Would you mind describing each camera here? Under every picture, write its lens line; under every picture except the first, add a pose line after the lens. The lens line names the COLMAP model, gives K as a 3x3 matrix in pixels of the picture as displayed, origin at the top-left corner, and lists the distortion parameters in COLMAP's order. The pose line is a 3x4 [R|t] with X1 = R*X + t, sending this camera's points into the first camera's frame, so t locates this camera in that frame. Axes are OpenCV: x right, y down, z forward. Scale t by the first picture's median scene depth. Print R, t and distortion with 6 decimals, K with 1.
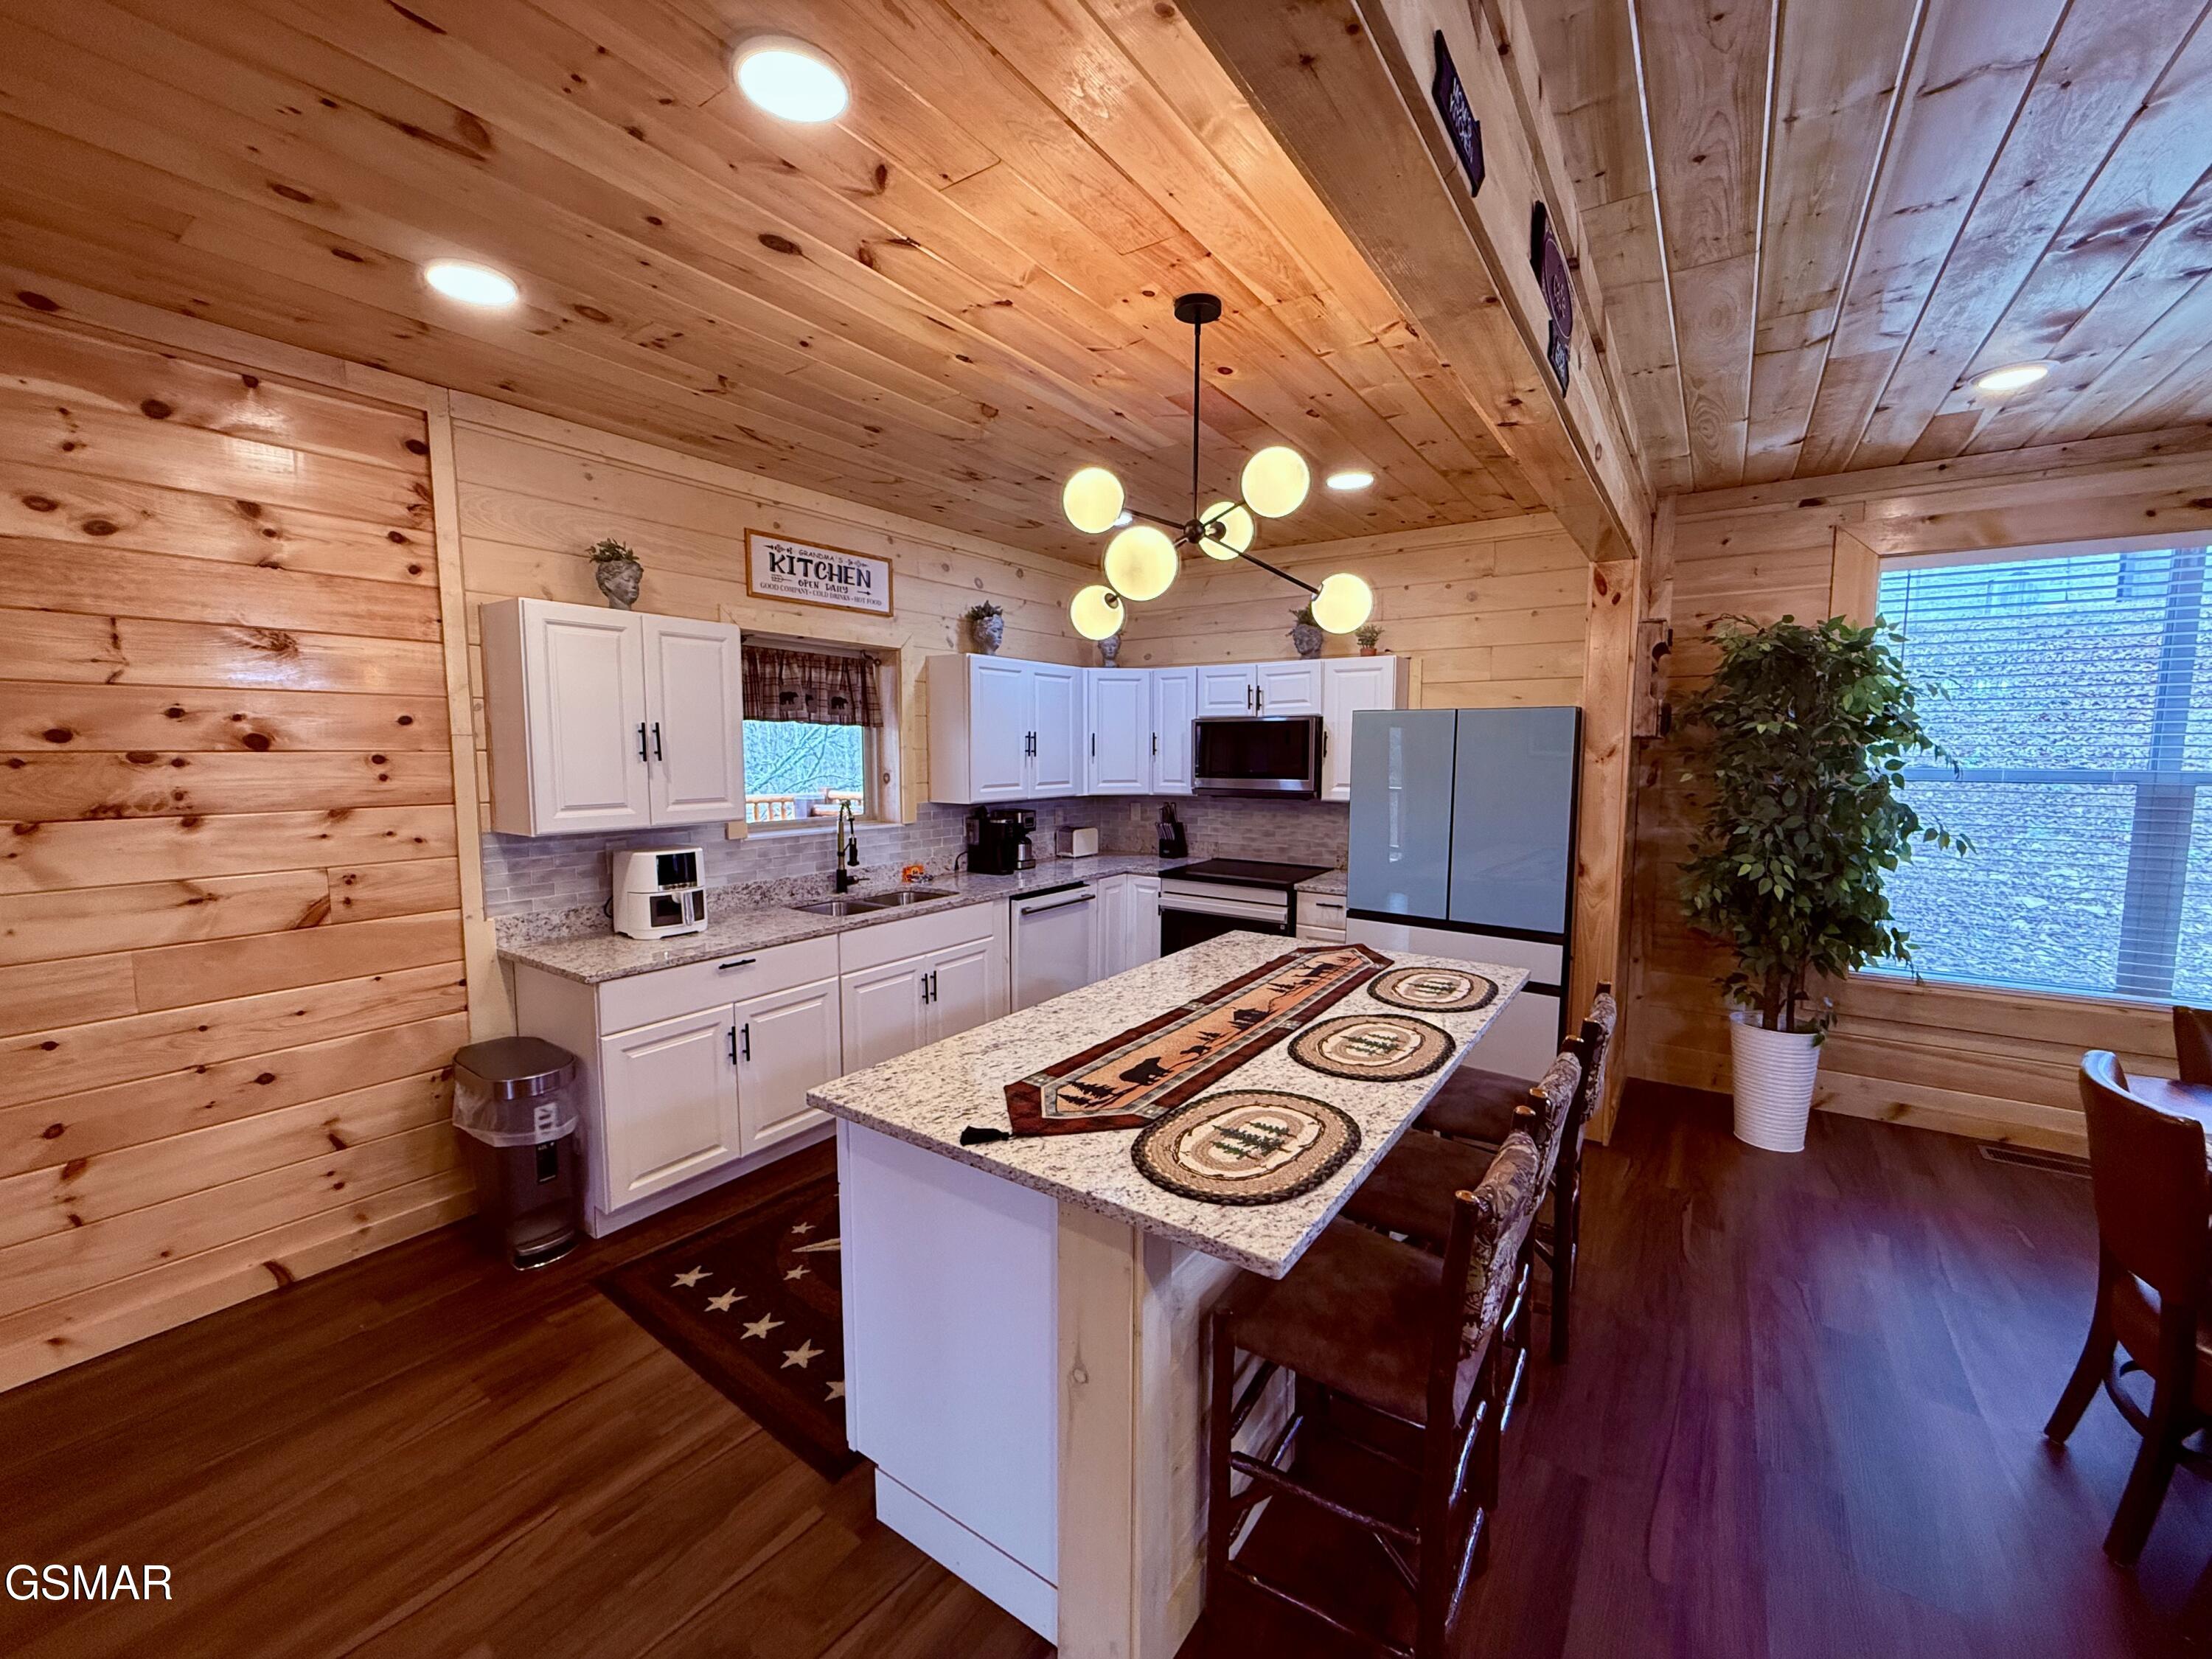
lens RADIAL K [[881.0, 0, 1108.6], [0, 881.0, 829.6], [0, 0, 1]] dist [-0.001660, 0.000221]
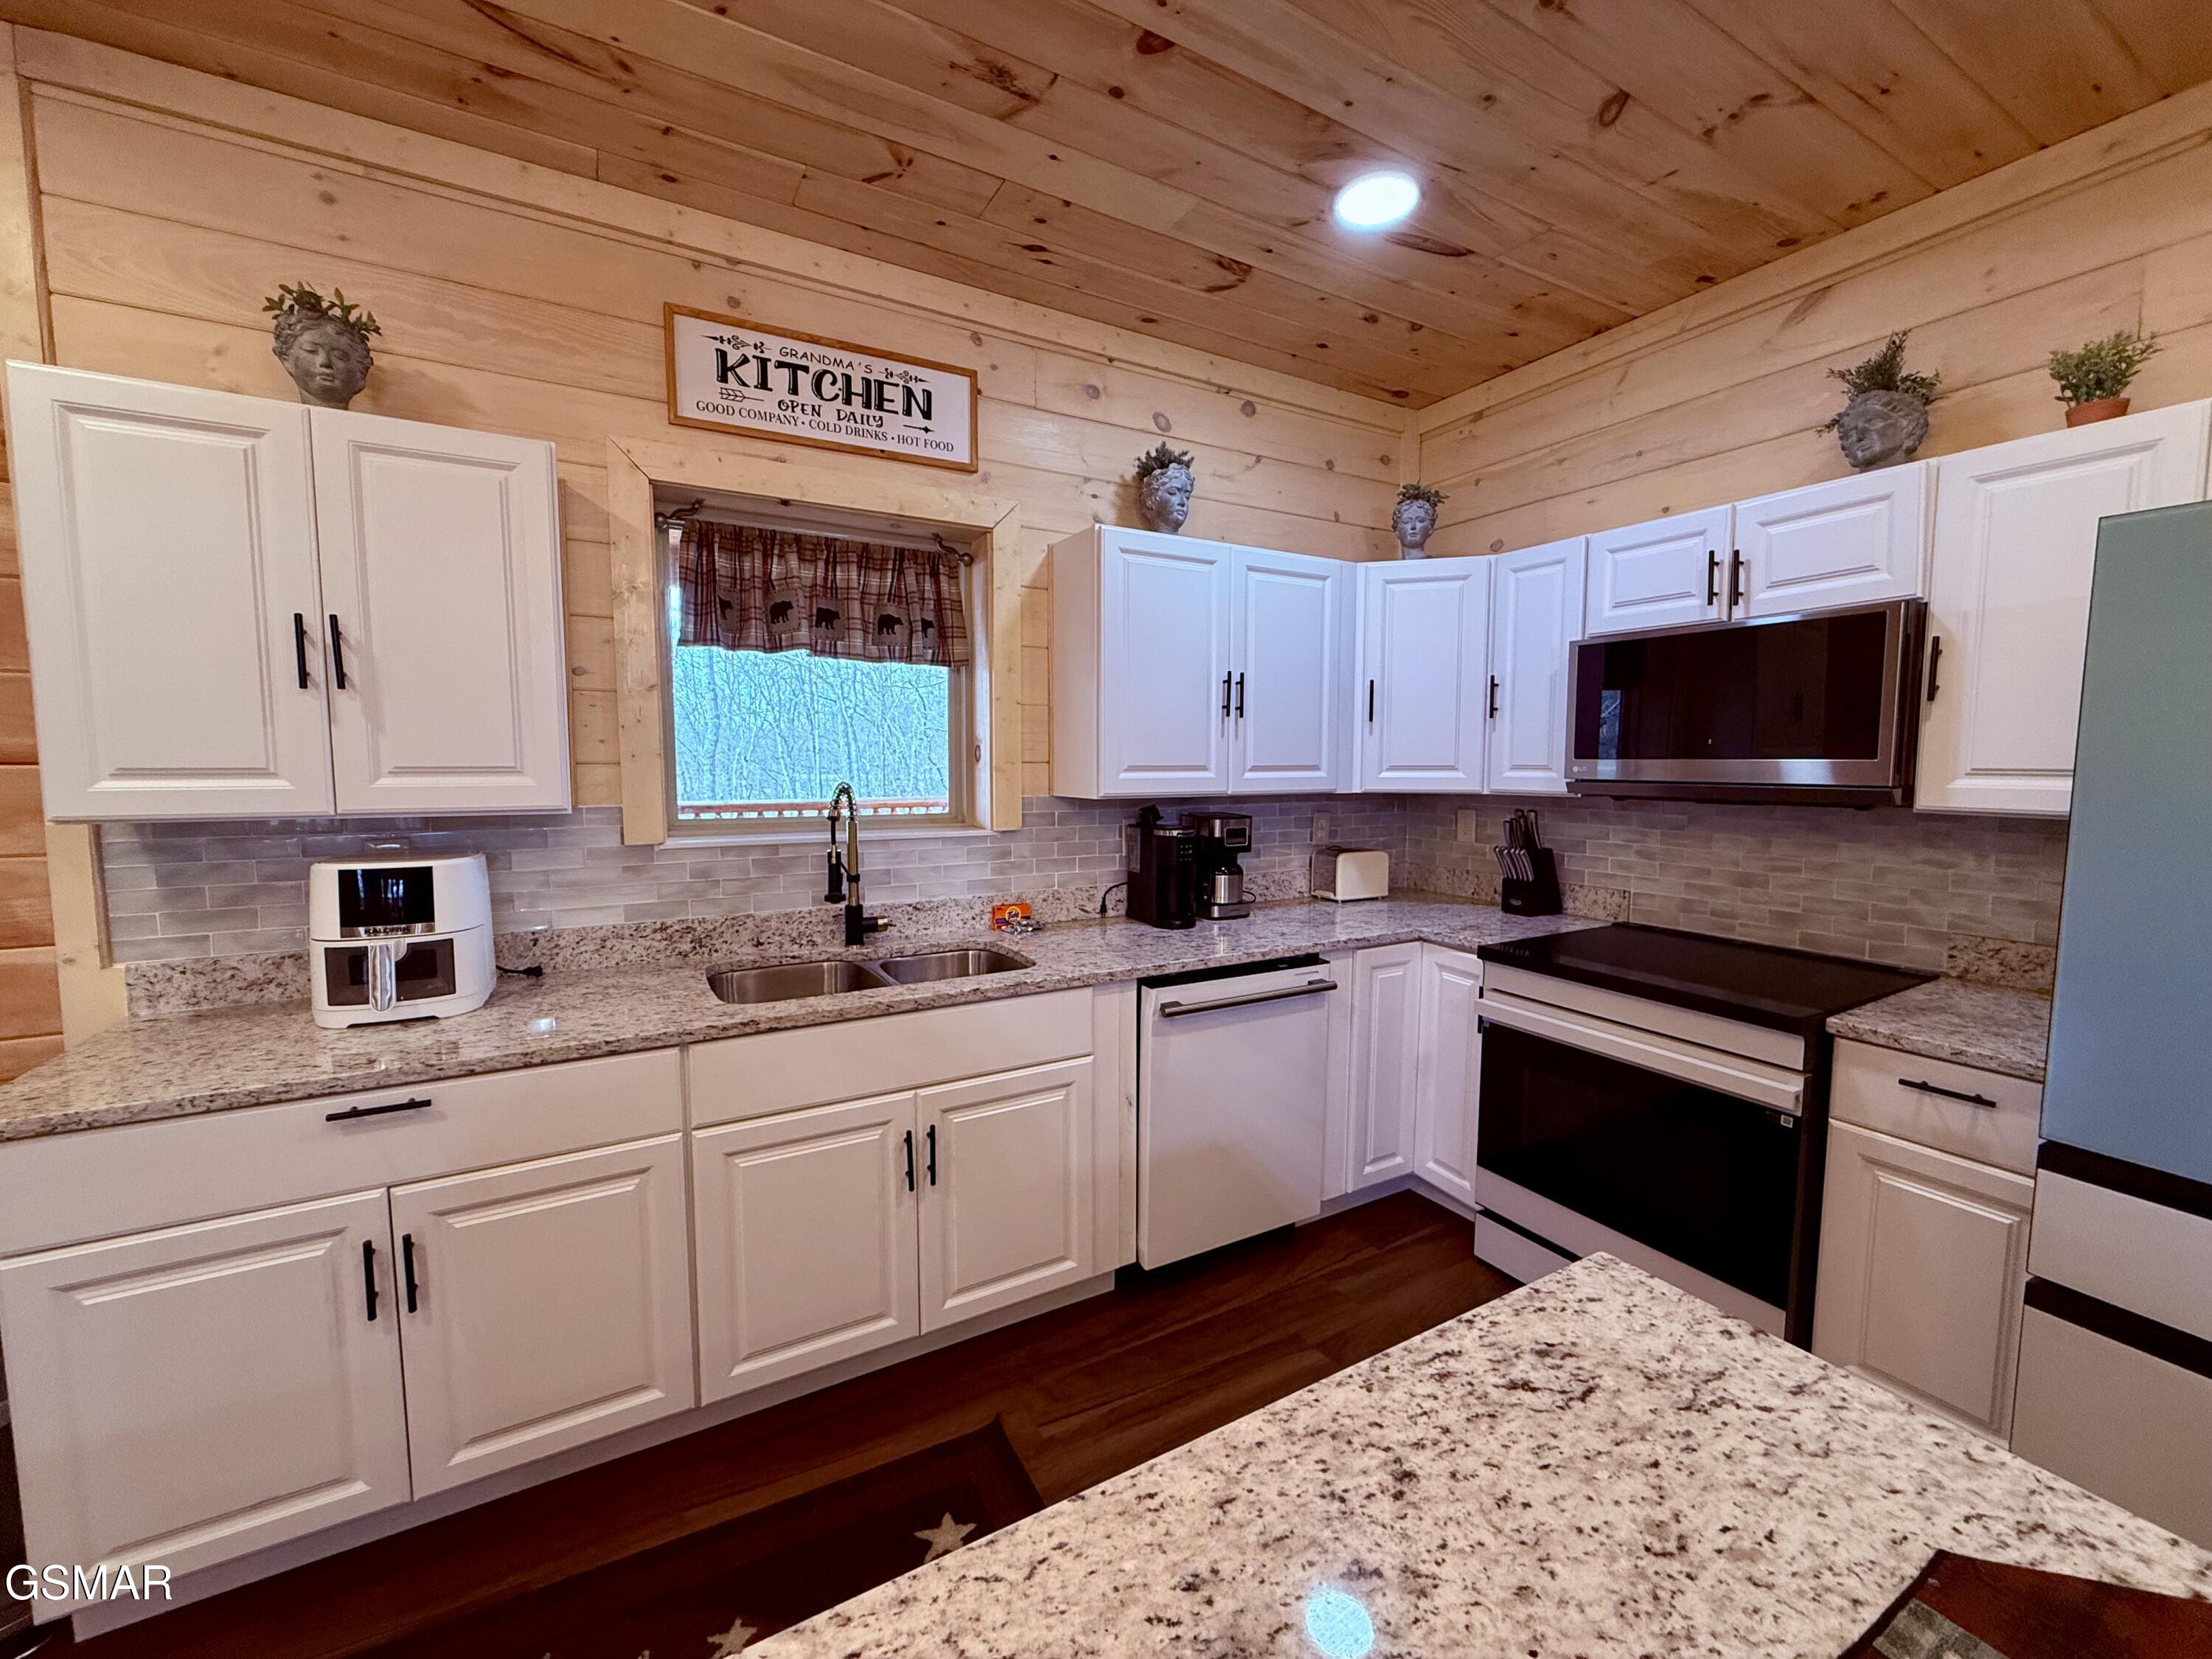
lens RADIAL K [[881.0, 0, 1110.8], [0, 881.0, 827.7], [0, 0, 1]] dist [-0.001660, 0.000221]
pose [[0.901759, 0.033801, -0.430916, 0.088219], [-0.040618, 0.999153, -0.006627, -0.007719], [0.430327, 0.023479, 0.902368, 0.504814]]
